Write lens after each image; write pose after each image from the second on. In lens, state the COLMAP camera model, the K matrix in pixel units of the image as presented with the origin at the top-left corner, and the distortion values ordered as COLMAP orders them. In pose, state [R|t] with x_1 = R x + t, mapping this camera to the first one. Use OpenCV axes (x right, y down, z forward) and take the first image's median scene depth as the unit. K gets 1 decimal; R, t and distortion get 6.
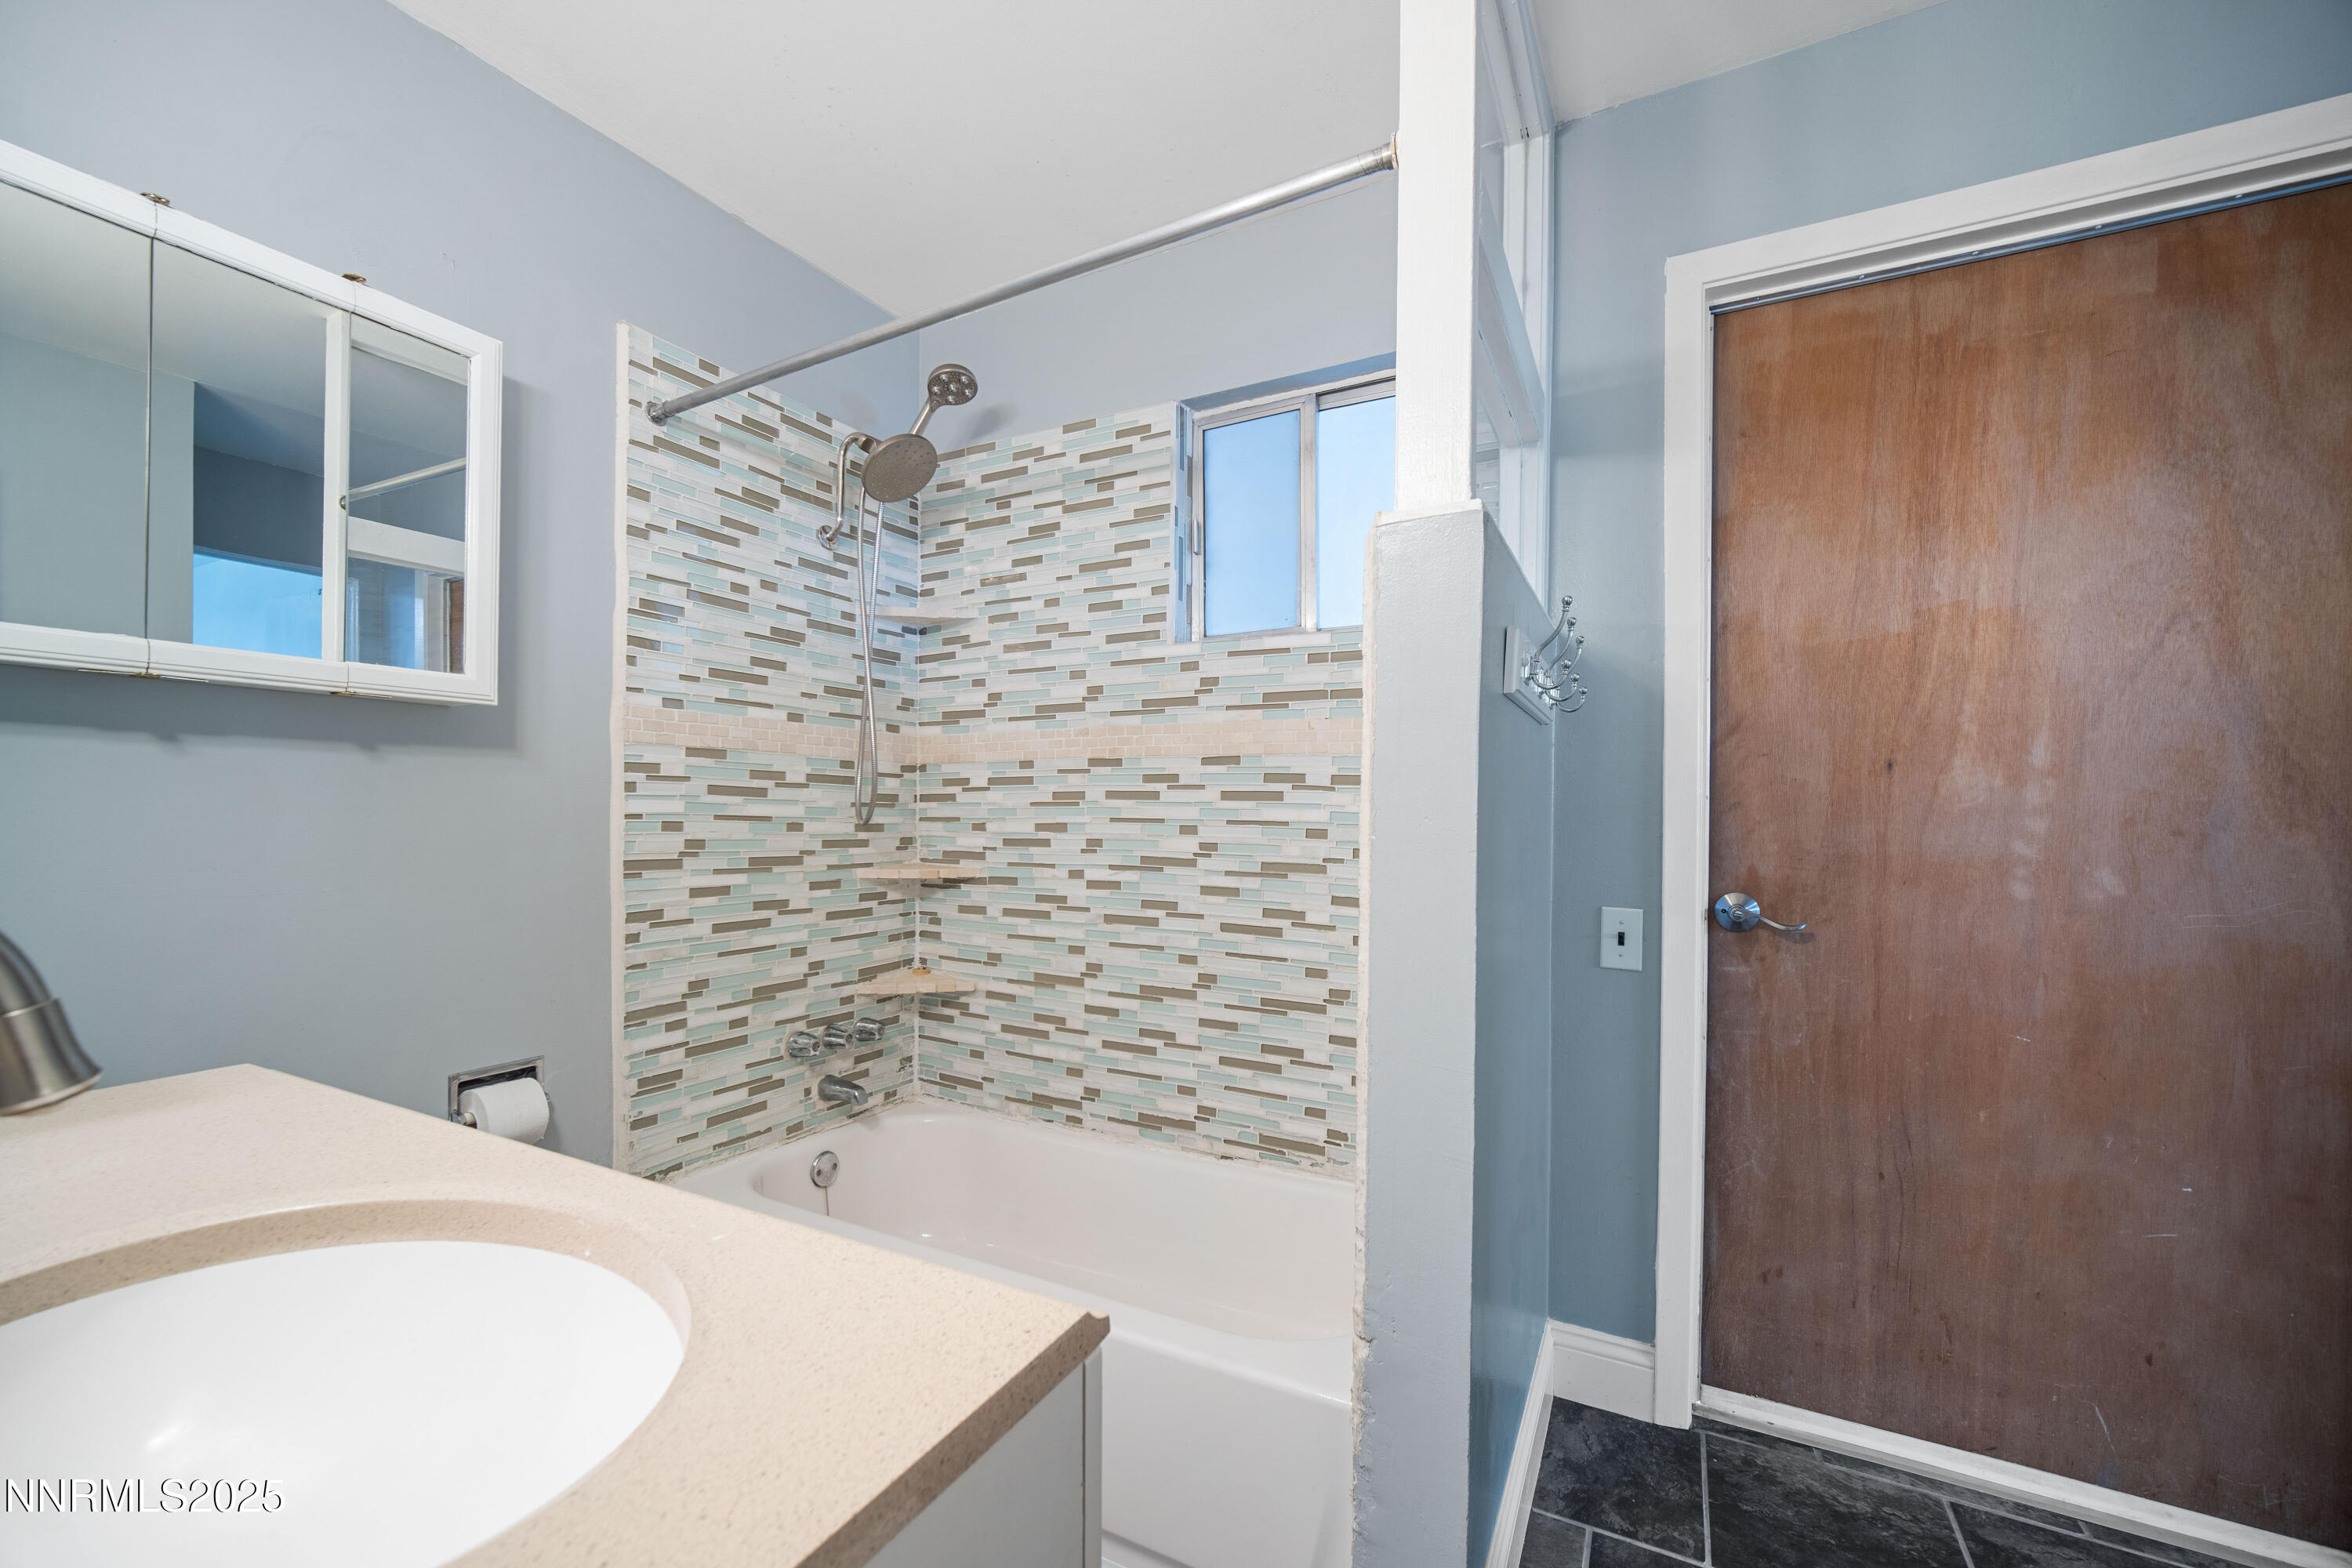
lens RADIAL K [[945.6, 0, 1130.9], [0, 945.6, 815.0], [0, 0, 1]] dist [-0.003722, 0.001436]
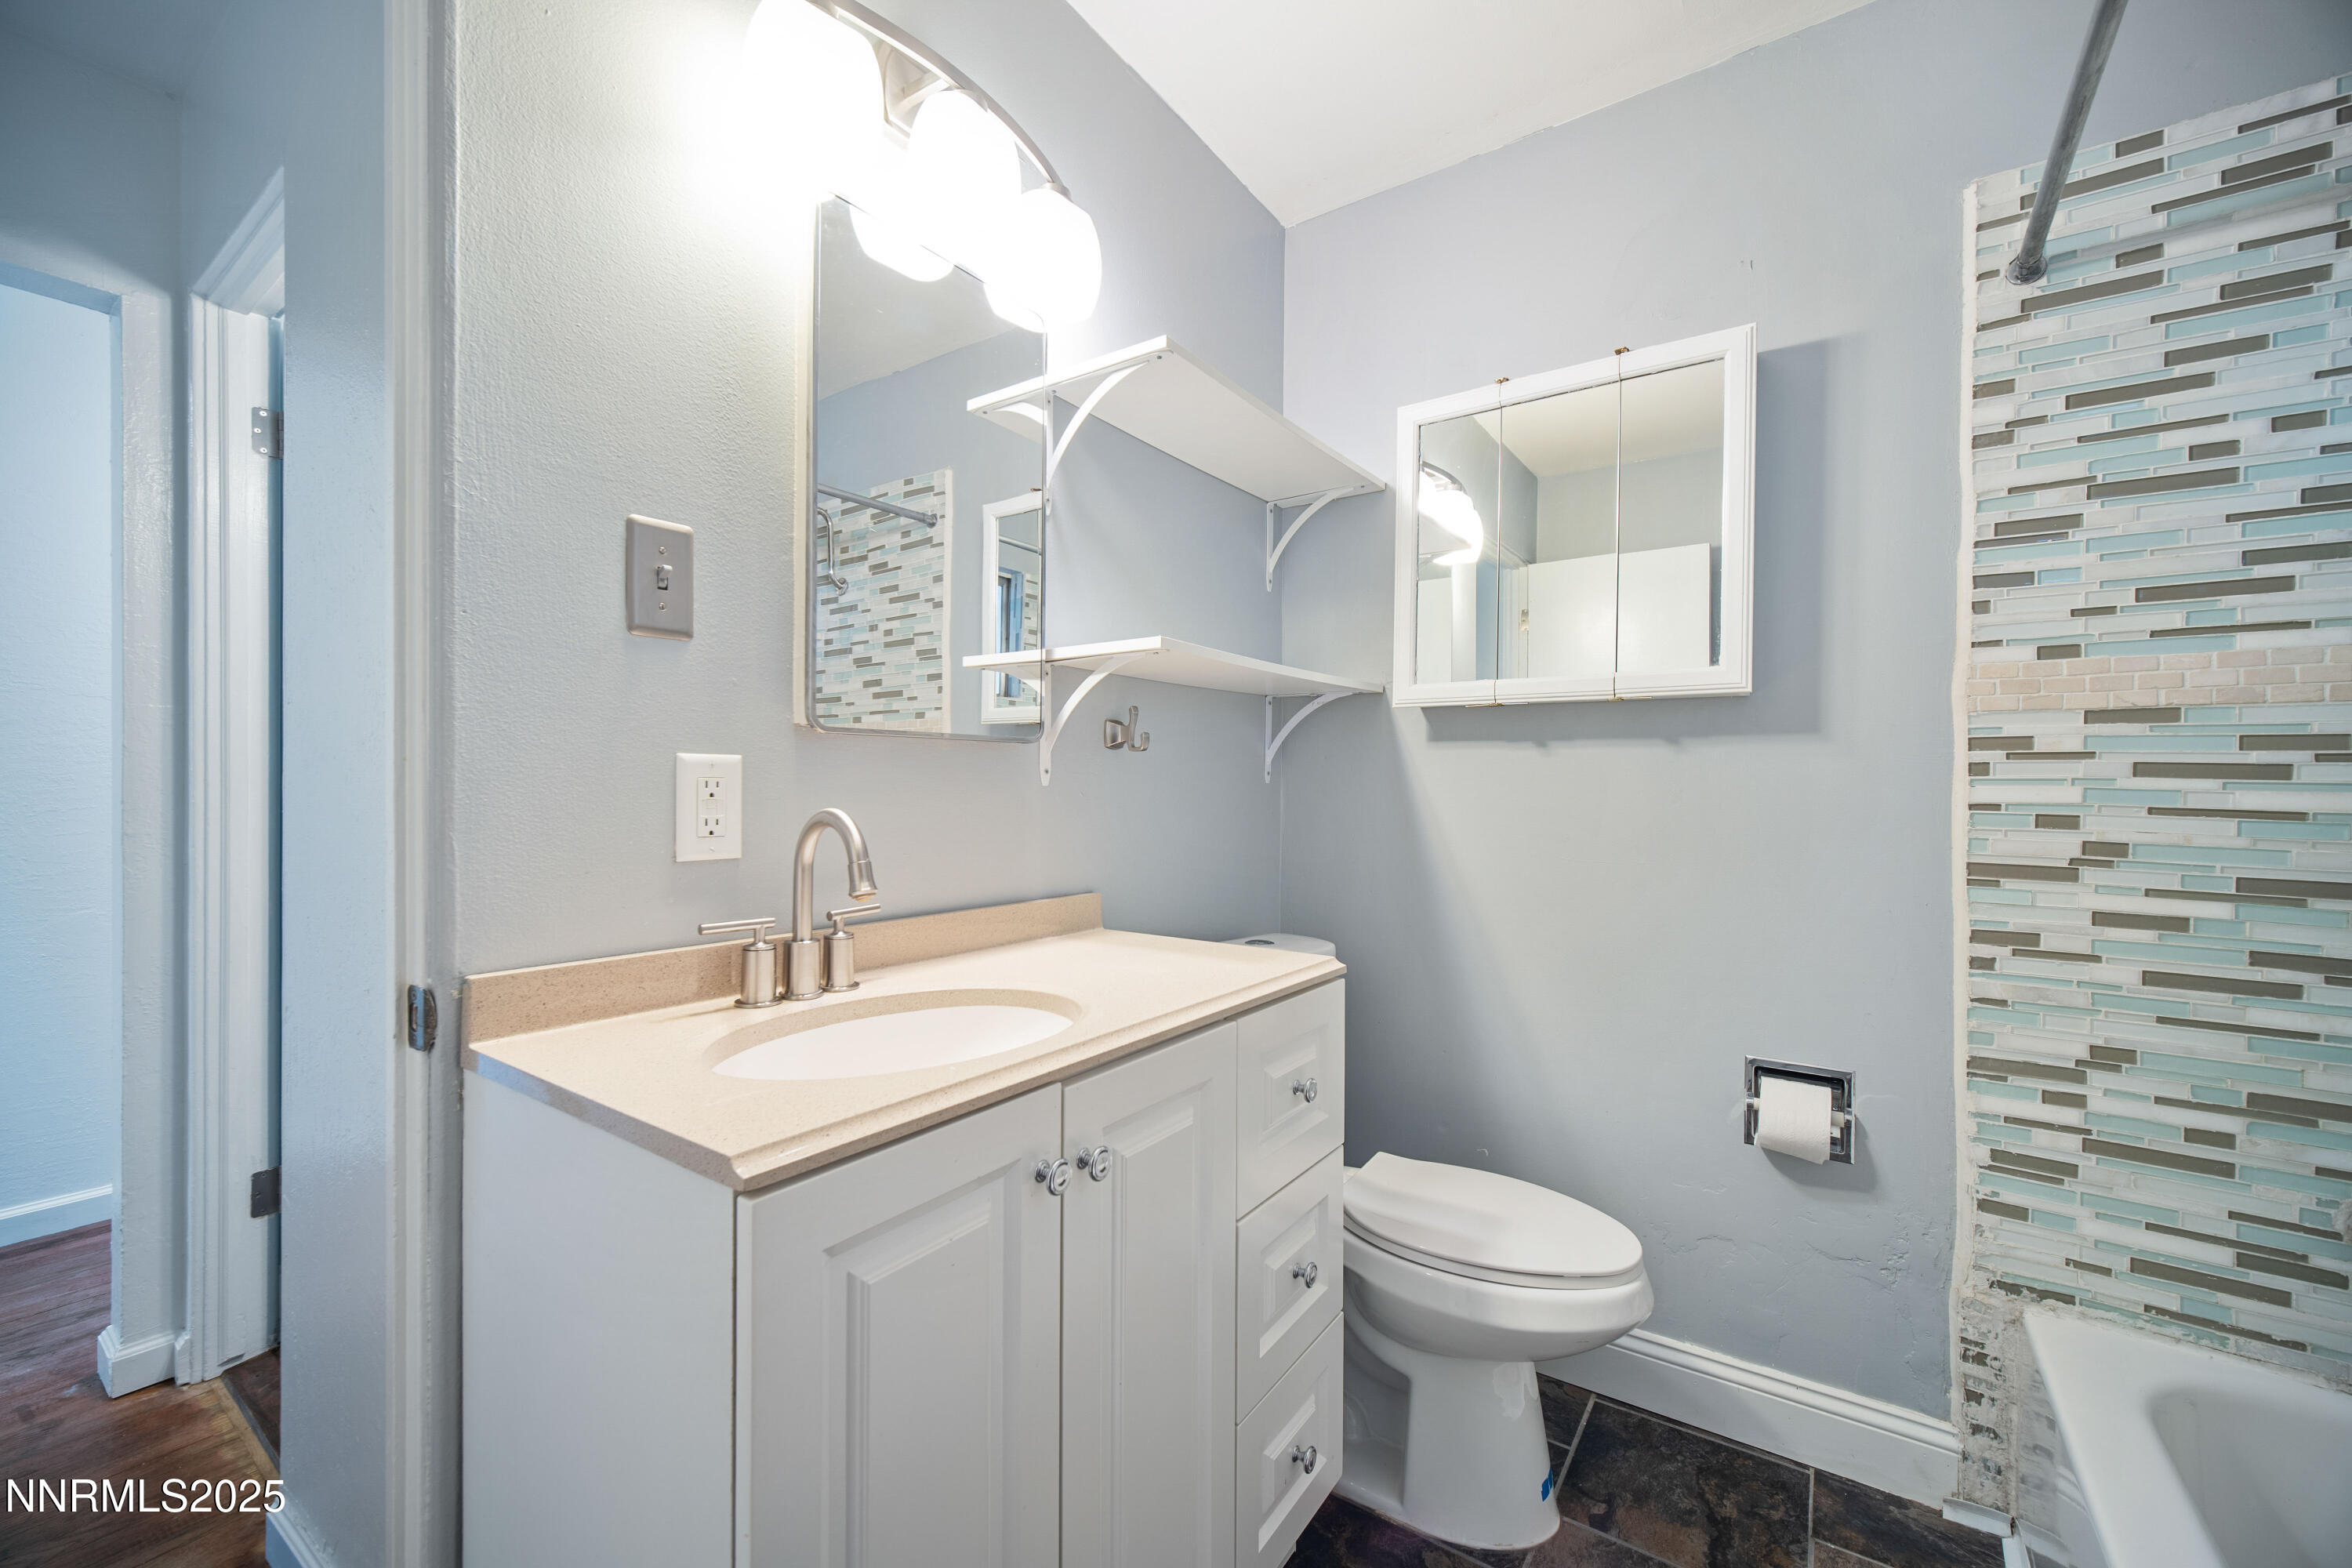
lens RADIAL K [[945.6, 0, 1168.9], [0, 945.6, 776.5], [0, 0, 1]] dist [-0.003722, 0.001436]
pose [[-0.095501, -0.005259, -0.995415, 0.560275], [-0.005367, 0.999974, -0.004768, -0.029387], [0.995415, 0.004887, -0.095527, 0.734996]]
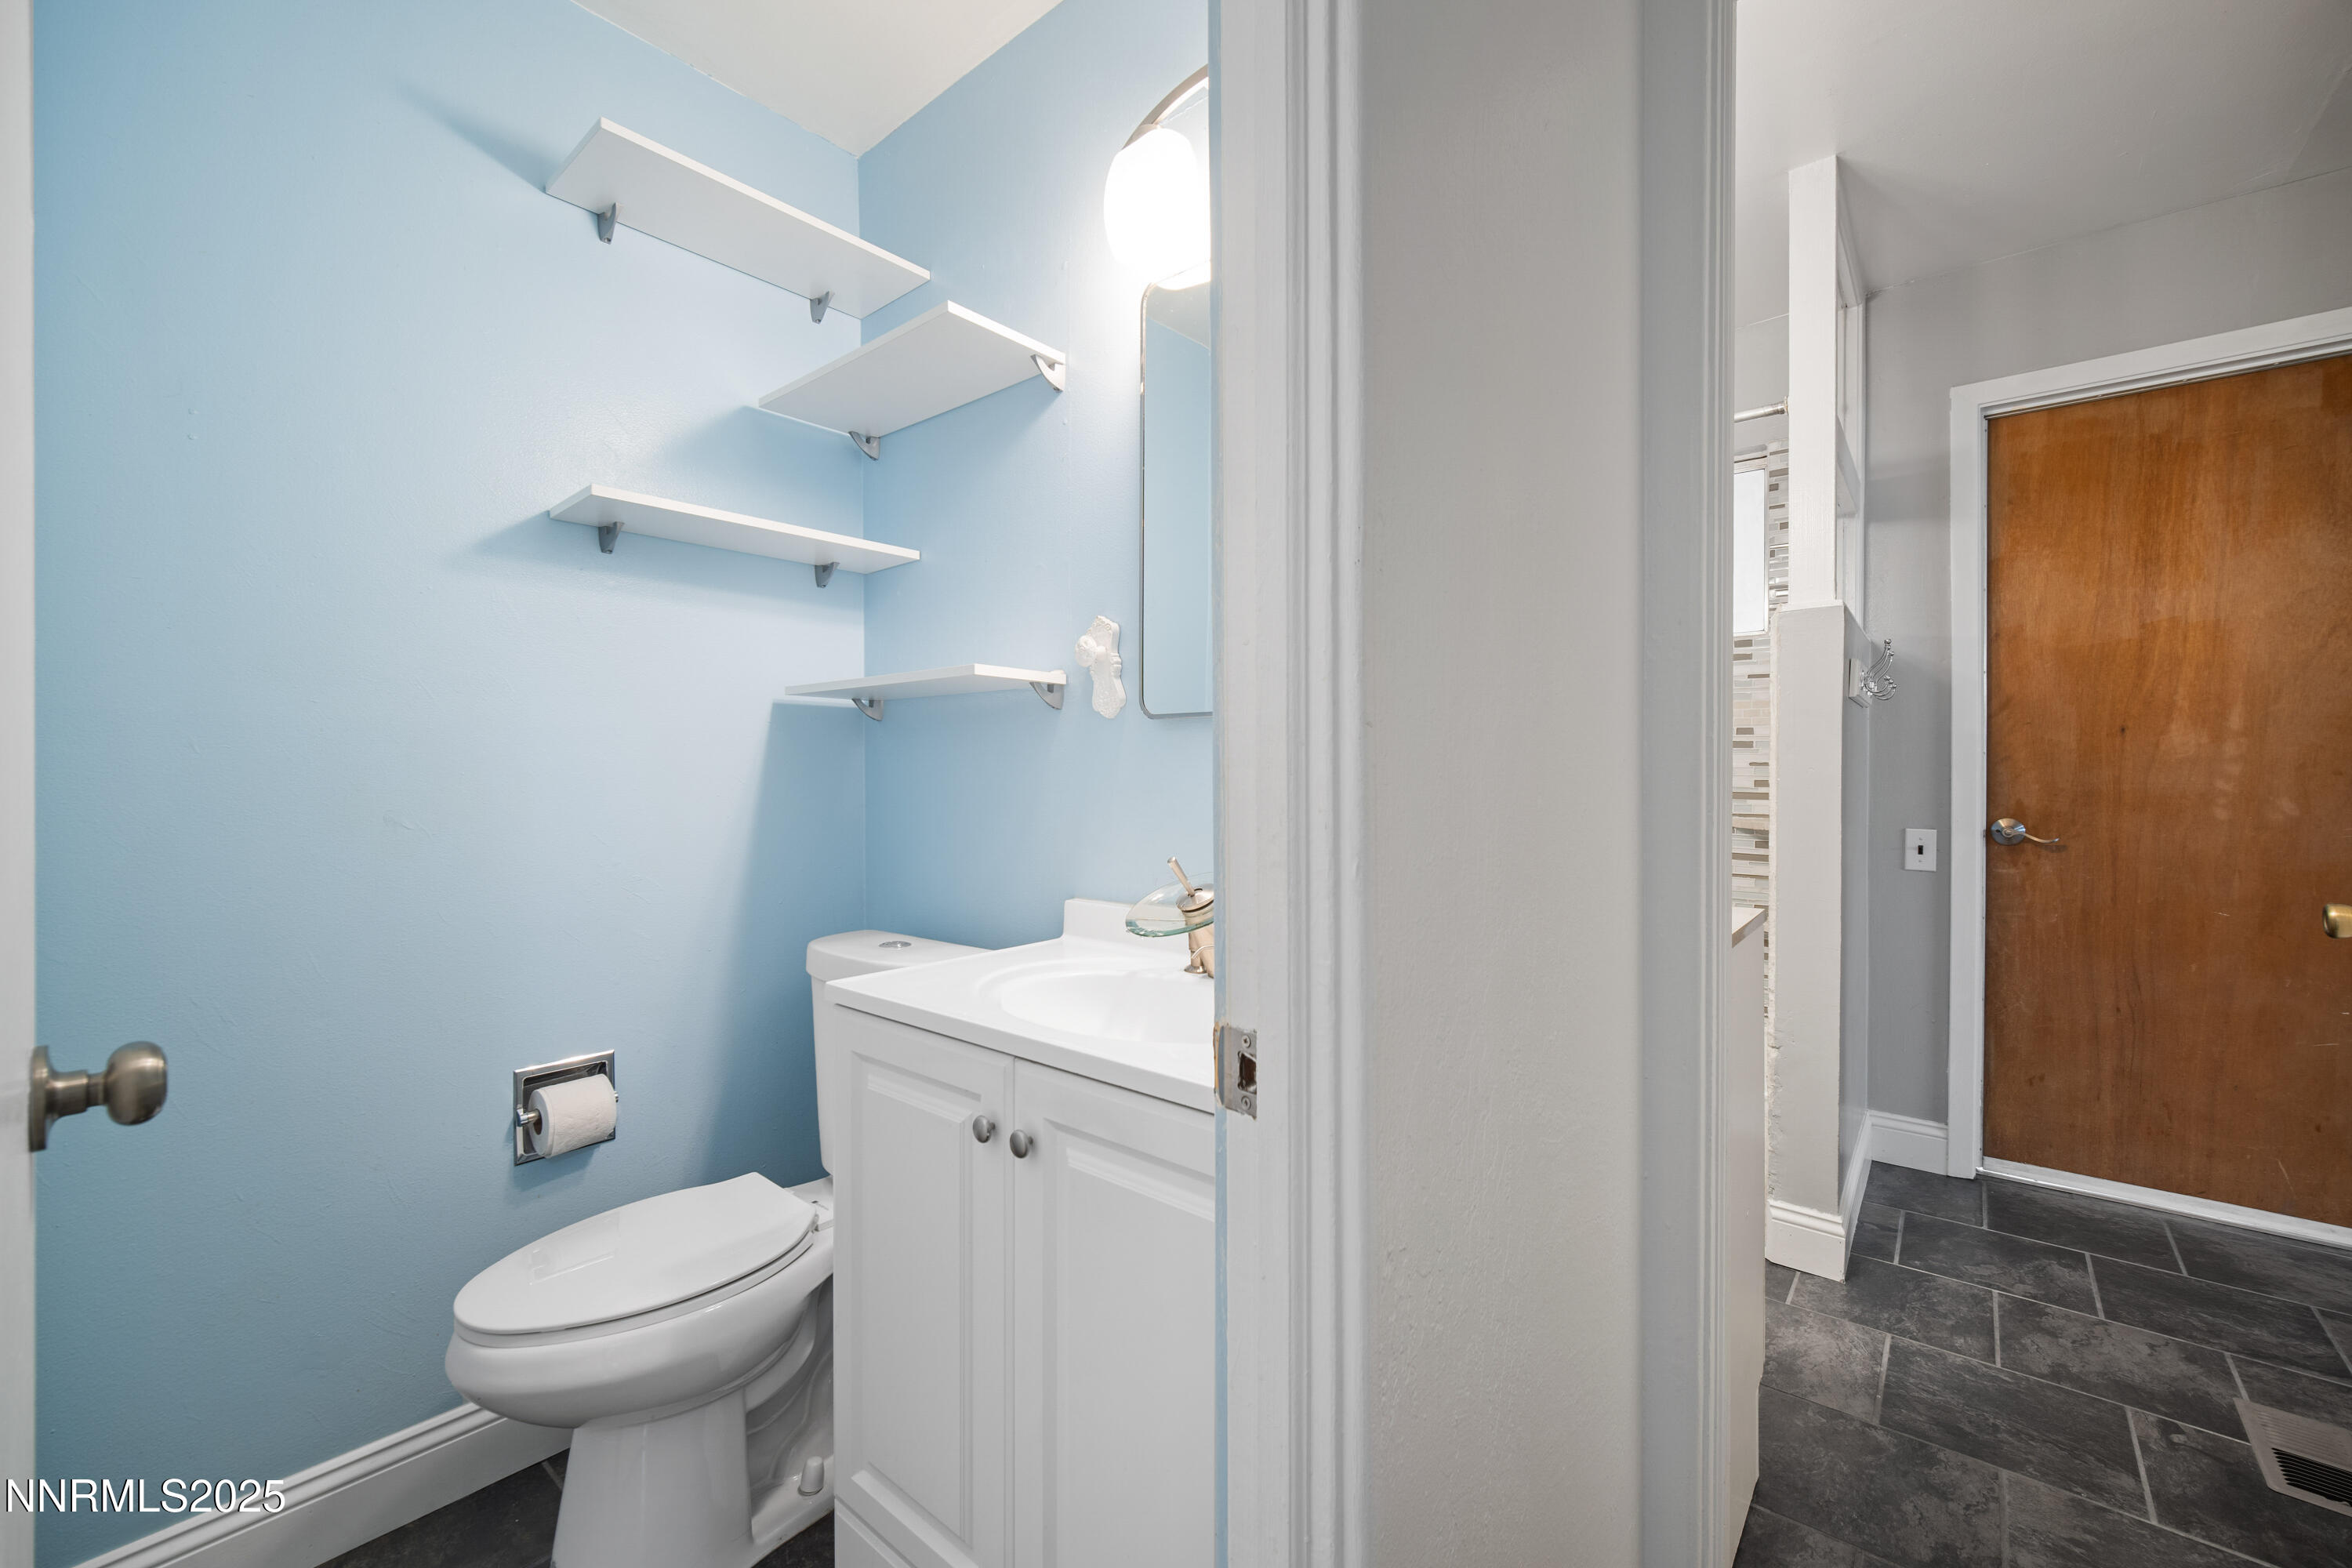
lens RADIAL K [[945.6, 0, 1201.2], [0, 945.6, 778.8], [0, 0, 1]] dist [-0.003722, 0.001436]
pose [[0.987664, -0.012044, -0.156126, -0.348493], [0.013482, 0.999876, 0.008156, -0.006882], [0.156008, -0.010160, 0.987703, -0.612724]]
